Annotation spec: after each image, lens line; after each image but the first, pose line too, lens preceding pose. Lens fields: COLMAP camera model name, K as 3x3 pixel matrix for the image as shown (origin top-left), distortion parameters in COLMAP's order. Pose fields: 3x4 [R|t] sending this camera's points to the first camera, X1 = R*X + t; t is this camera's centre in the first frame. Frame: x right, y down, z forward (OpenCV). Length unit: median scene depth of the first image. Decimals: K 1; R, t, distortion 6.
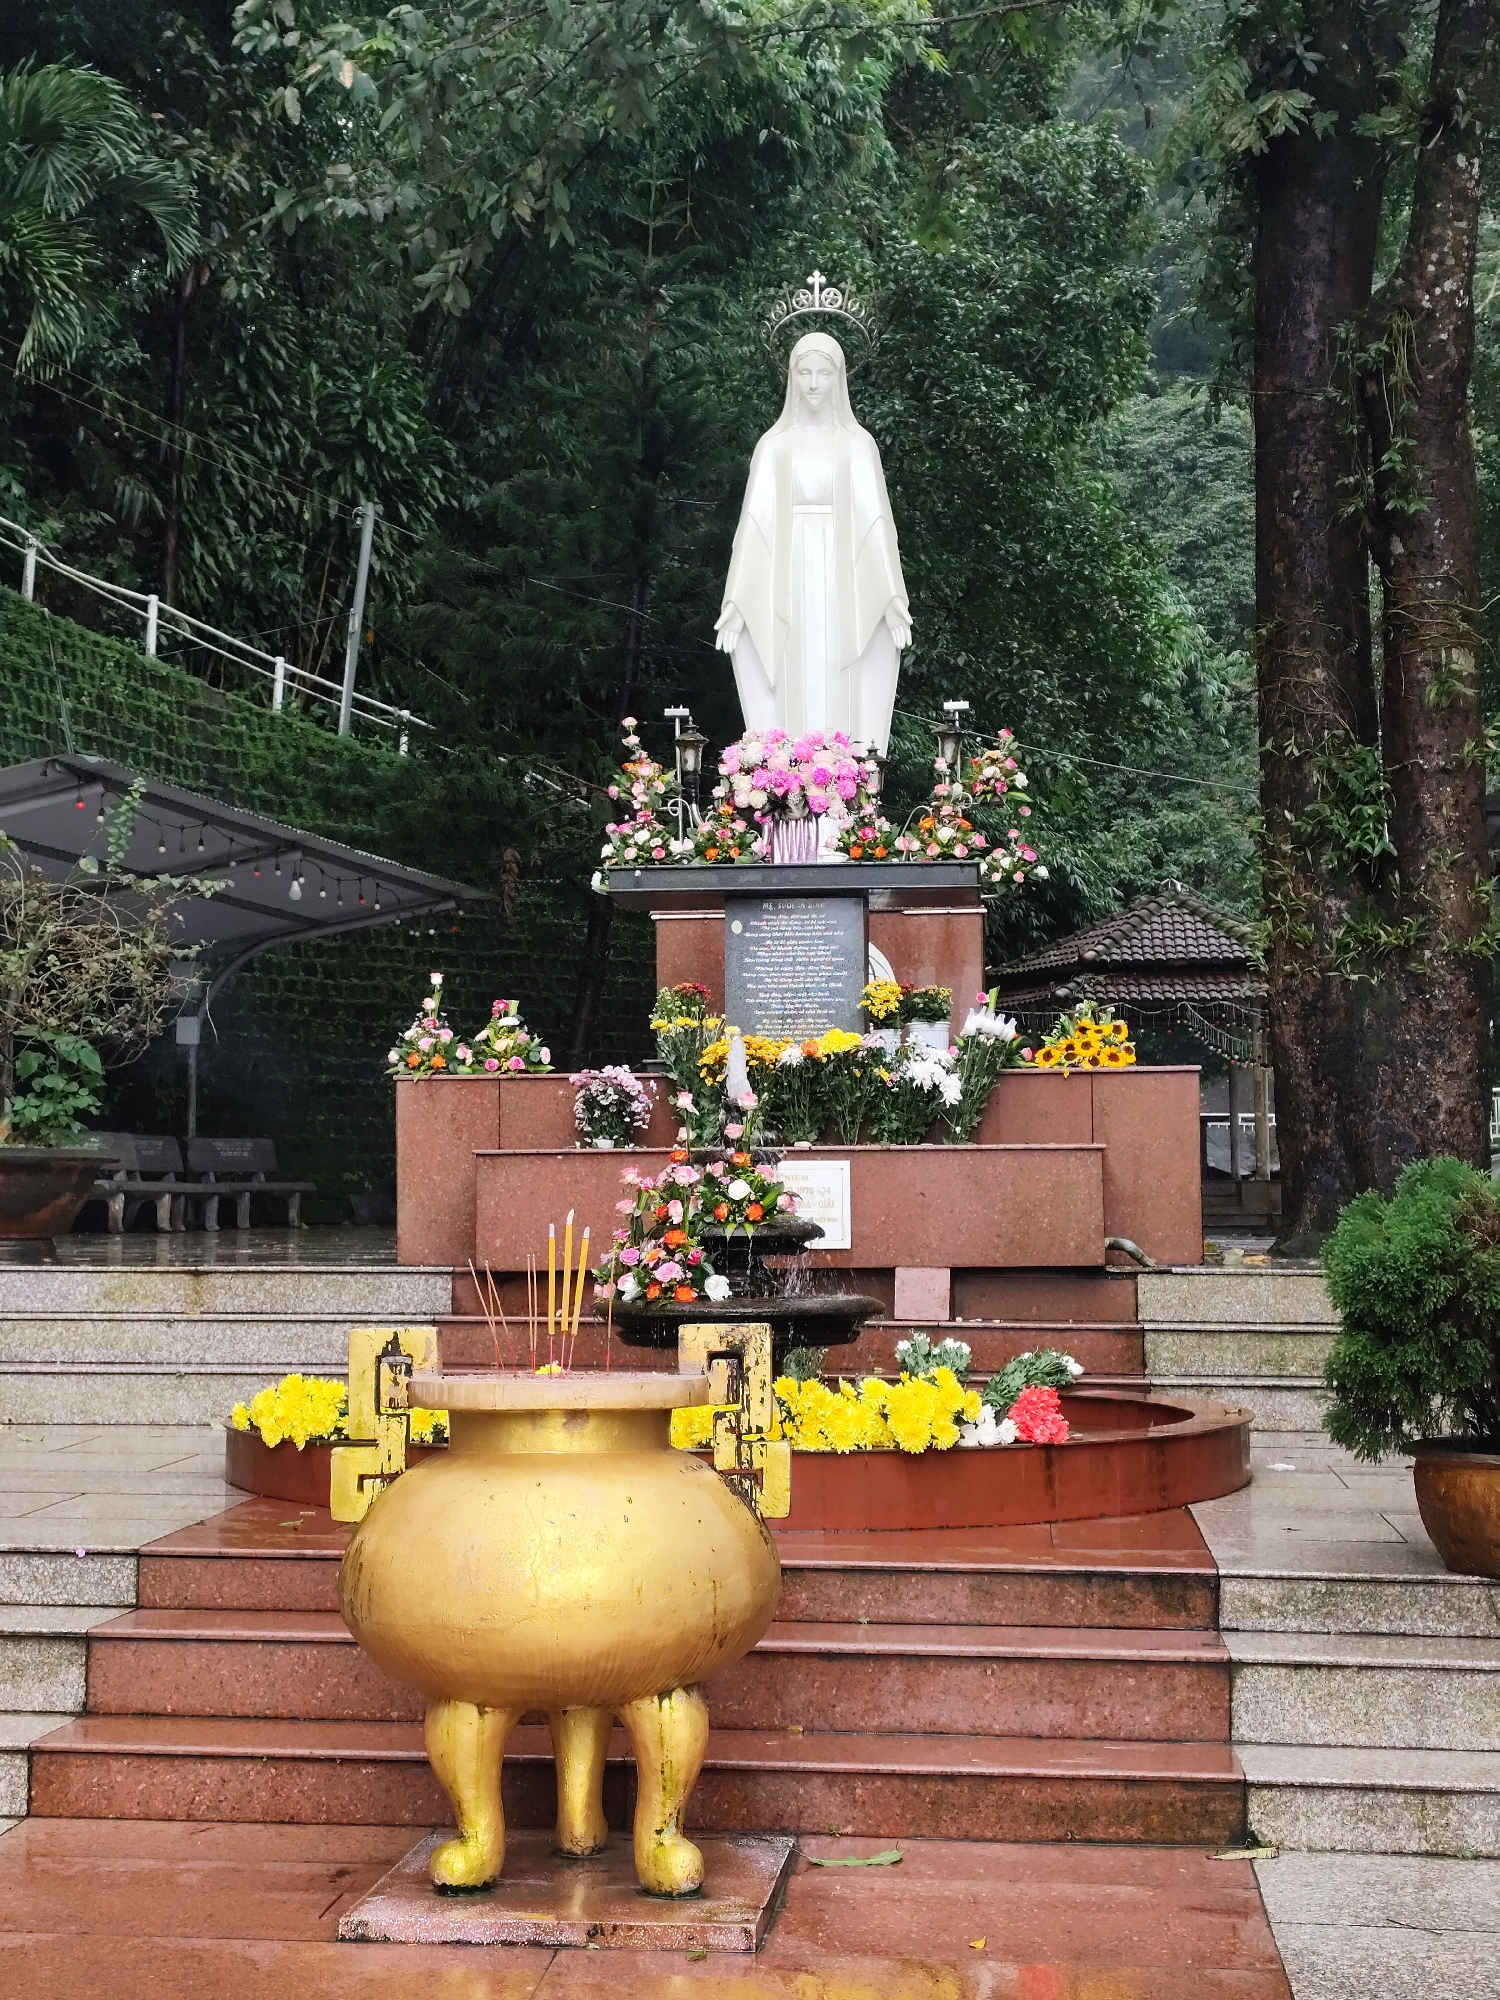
lens RADIAL K [[3125.1, 0, 750.0], [0, 3125.1, 1000.0], [0, 0, 1]] dist [0.269777, -1.491784]
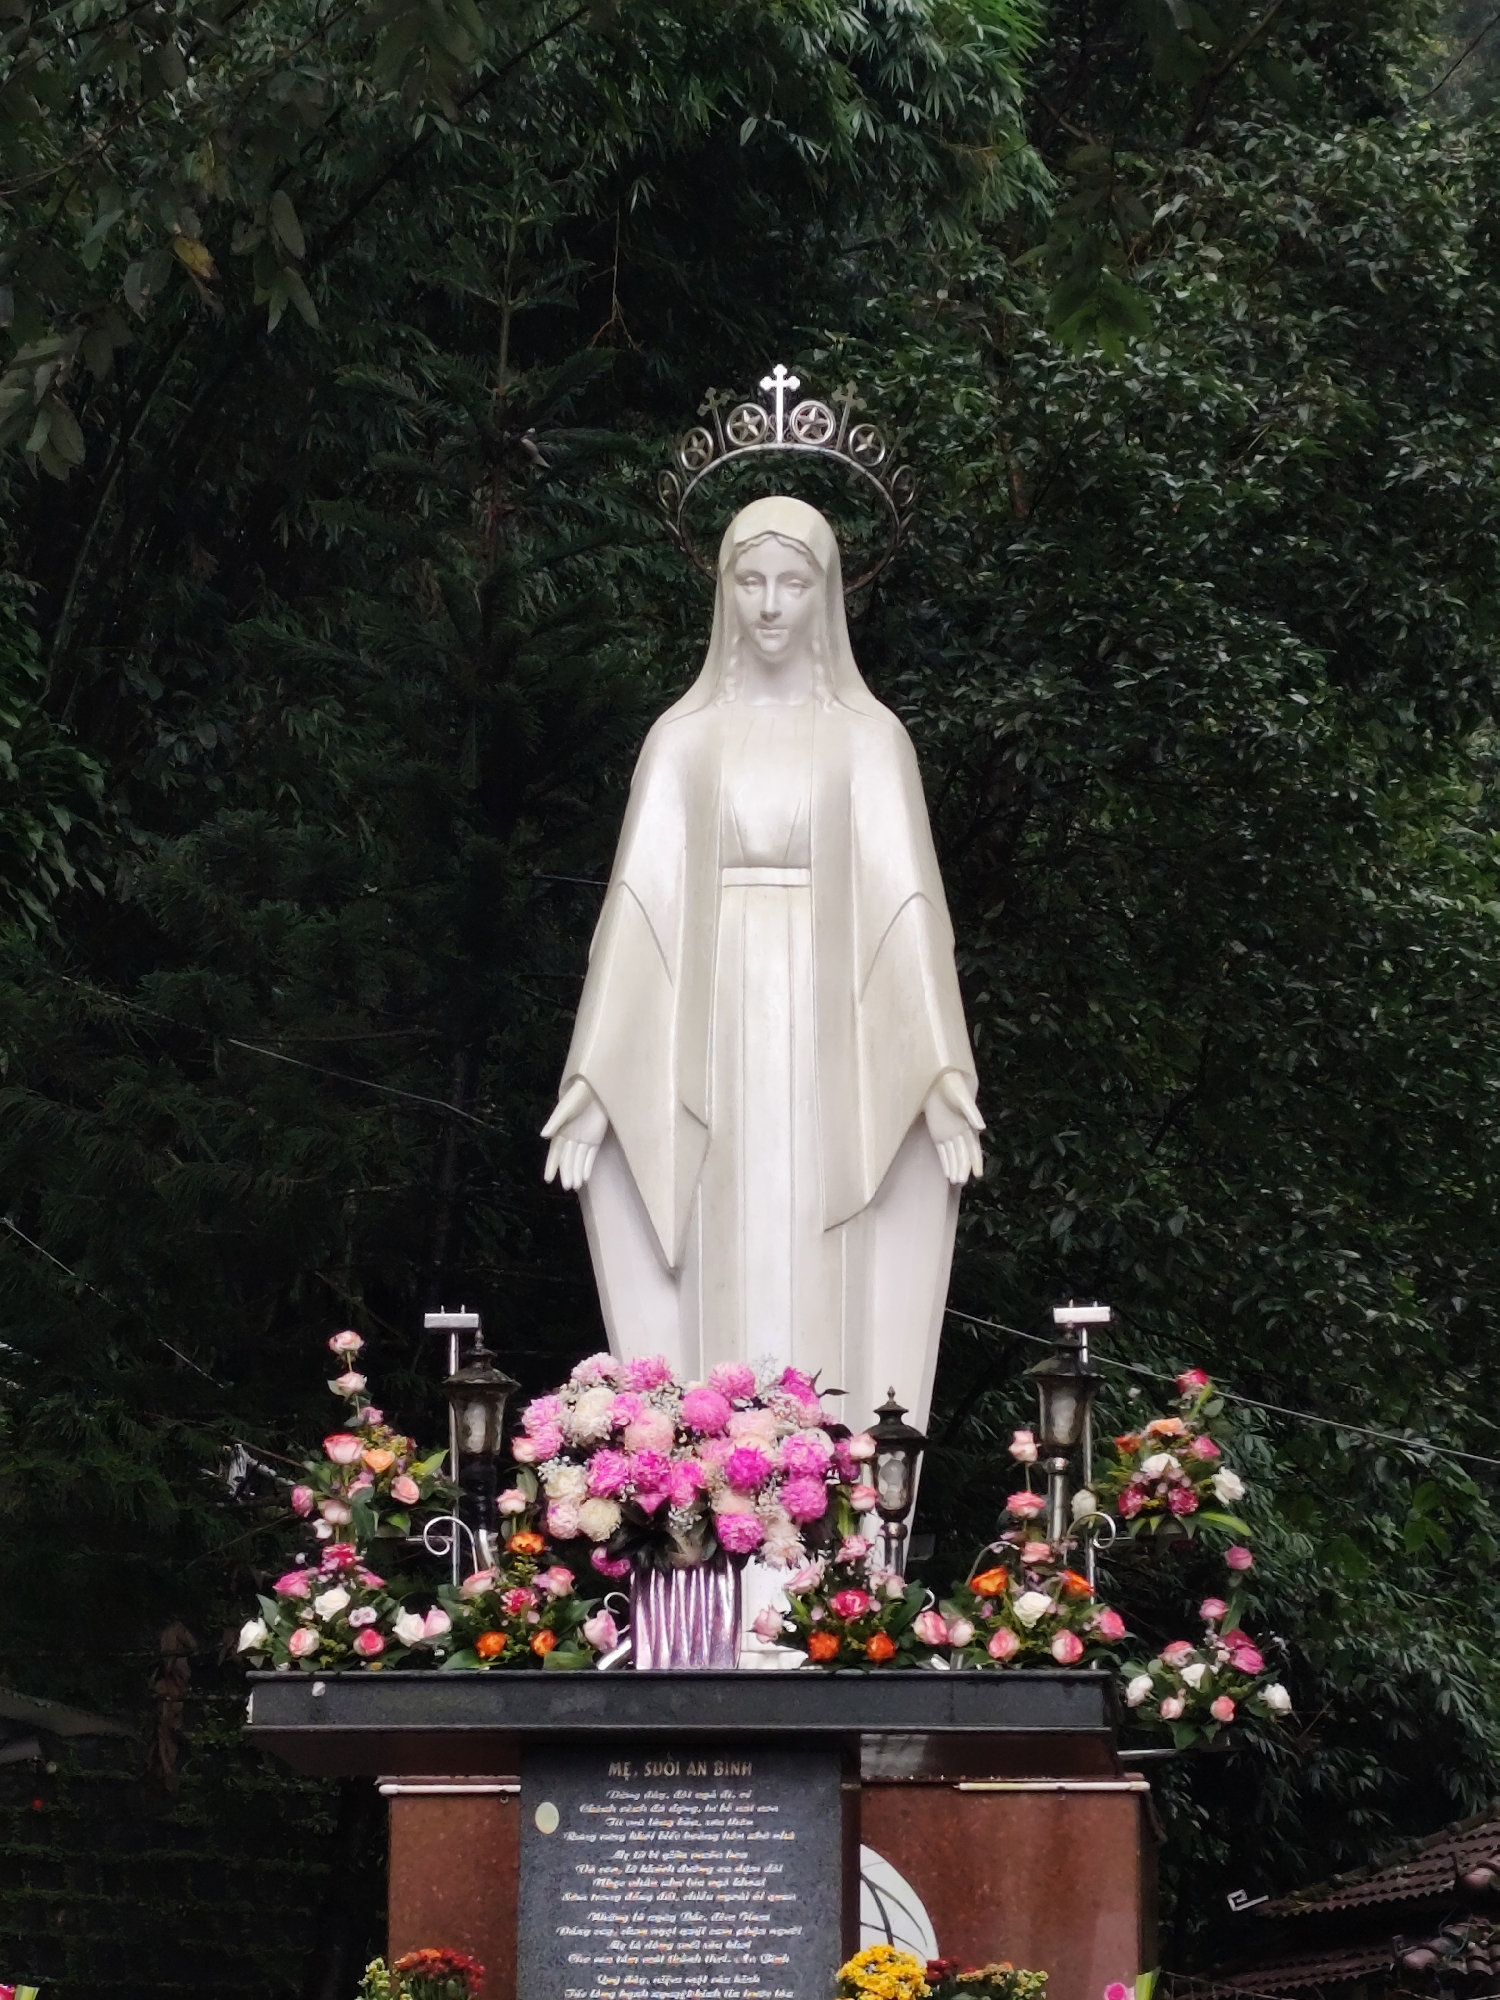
lens RADIAL K [[6095.0, 0, 750.0], [0, 6095.0, 1000.0], [0, 0, 1]] dist [0.291487, -1.490870]
pose [[0.999345, 0.010487, -0.034638, 0.048114], [-0.015515, 0.988827, -0.148256, -0.009389], [0.032696, 0.148696, 0.988342, 0.141173]]
